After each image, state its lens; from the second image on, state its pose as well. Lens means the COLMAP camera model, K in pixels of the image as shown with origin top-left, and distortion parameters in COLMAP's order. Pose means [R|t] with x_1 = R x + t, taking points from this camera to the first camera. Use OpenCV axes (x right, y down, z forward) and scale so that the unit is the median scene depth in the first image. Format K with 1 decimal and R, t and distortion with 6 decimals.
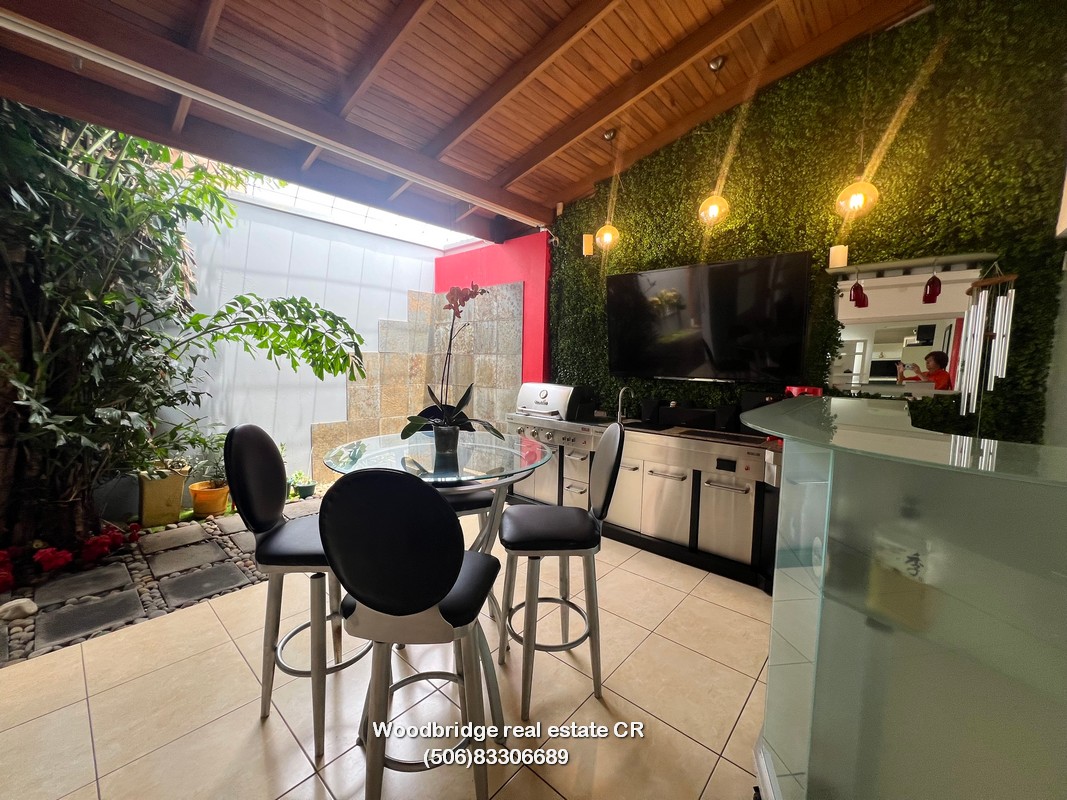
lens RADIAL K [[426.3, 0, 529.0], [0, 426.3, 397.1], [0, 0, 1]] dist [-0.003929, 0.000352]
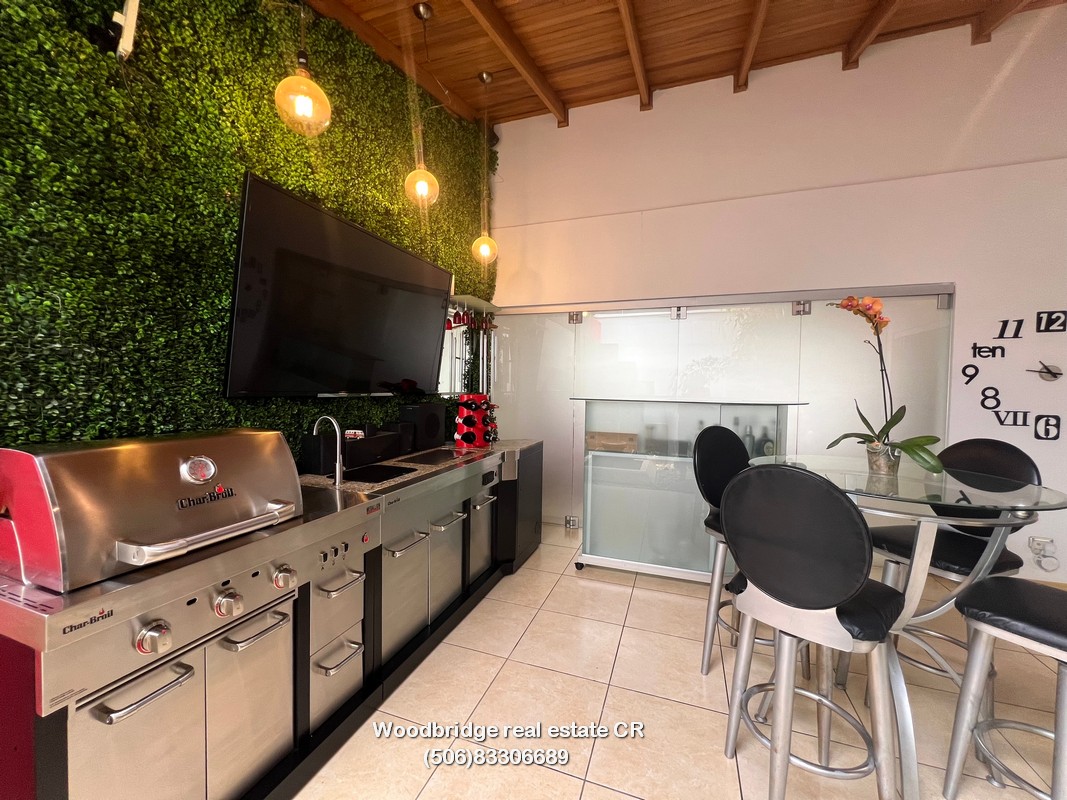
lens RADIAL K [[426.3, 0, 527.6], [0, 426.3, 398.3], [0, 0, 1]] dist [-0.003929, 0.000352]
pose [[-0.361928, -0.053358, 0.930678, -0.299729], [0.063573, 0.994623, 0.081747, -0.061623], [-0.930036, 0.088753, -0.356590, 0.802916]]
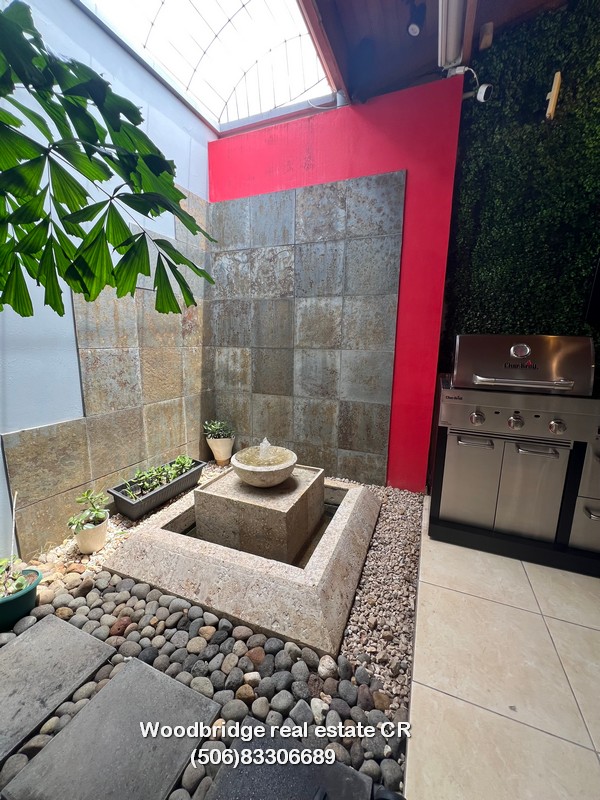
lens RADIAL K [[319.6, 0, 300.4], [0, 319.6, 397.5], [0, 0, 1]] dist [-0.003929, 0.000352]
pose [[0.943230, -0.065082, 0.325701, -0.346290], [0.033246, 0.994189, 0.102382, 0.001012], [-0.330472, -0.085741, 0.939913, 0.629652]]
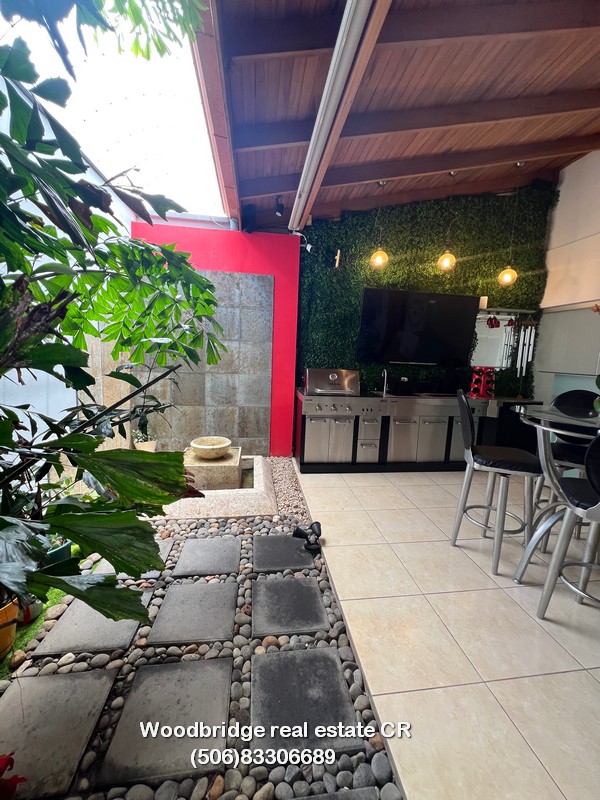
lens RADIAL K [[319.6, 0, 303.9], [0, 319.6, 396.5], [0, 0, 1]] dist [-0.003929, 0.000352]
pose [[0.641191, -0.094141, 0.761585, -0.660391], [0.041481, 0.995247, 0.088101, -0.032087], [-0.766260, -0.024898, 0.642049, 0.427941]]
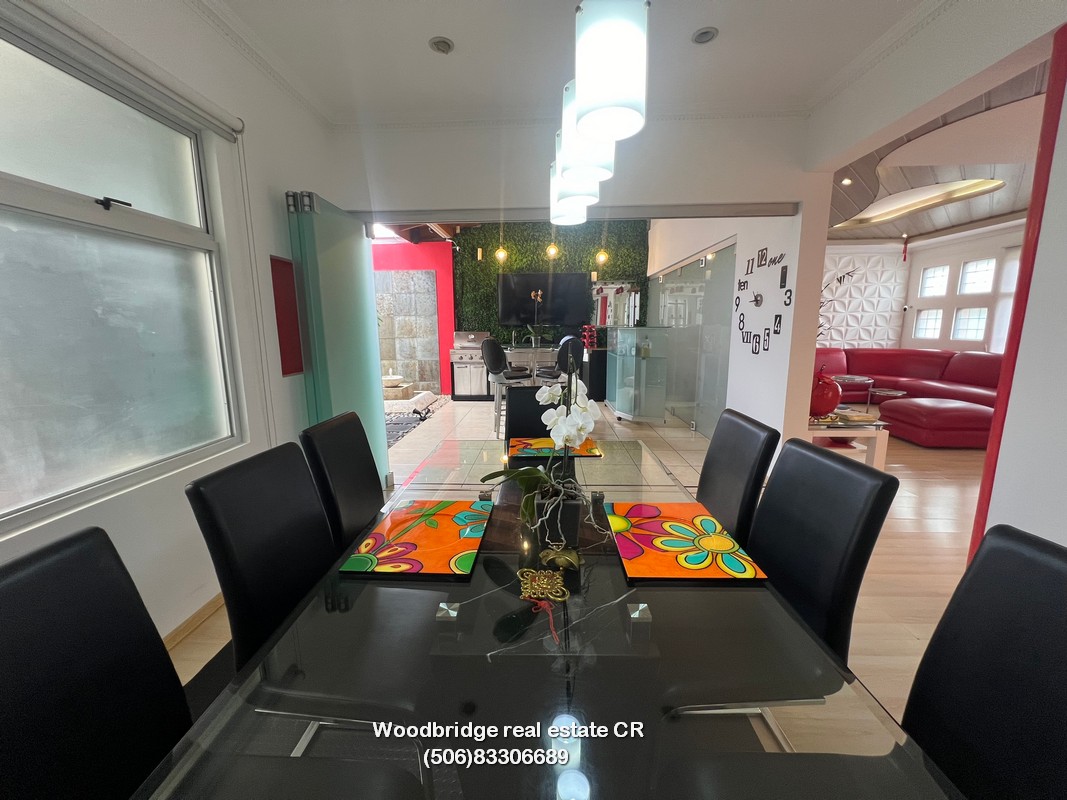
lens RADIAL K [[426.3, 0, 530.9], [0, 426.3, 399.1], [0, 0, 1]] dist [-0.003929, 0.000352]
pose [[0.769185, -0.133736, 0.624875, -0.867414], [0.078356, 0.990215, 0.115475, 0.060917], [-0.634204, -0.039858, 0.772138, -0.541199]]
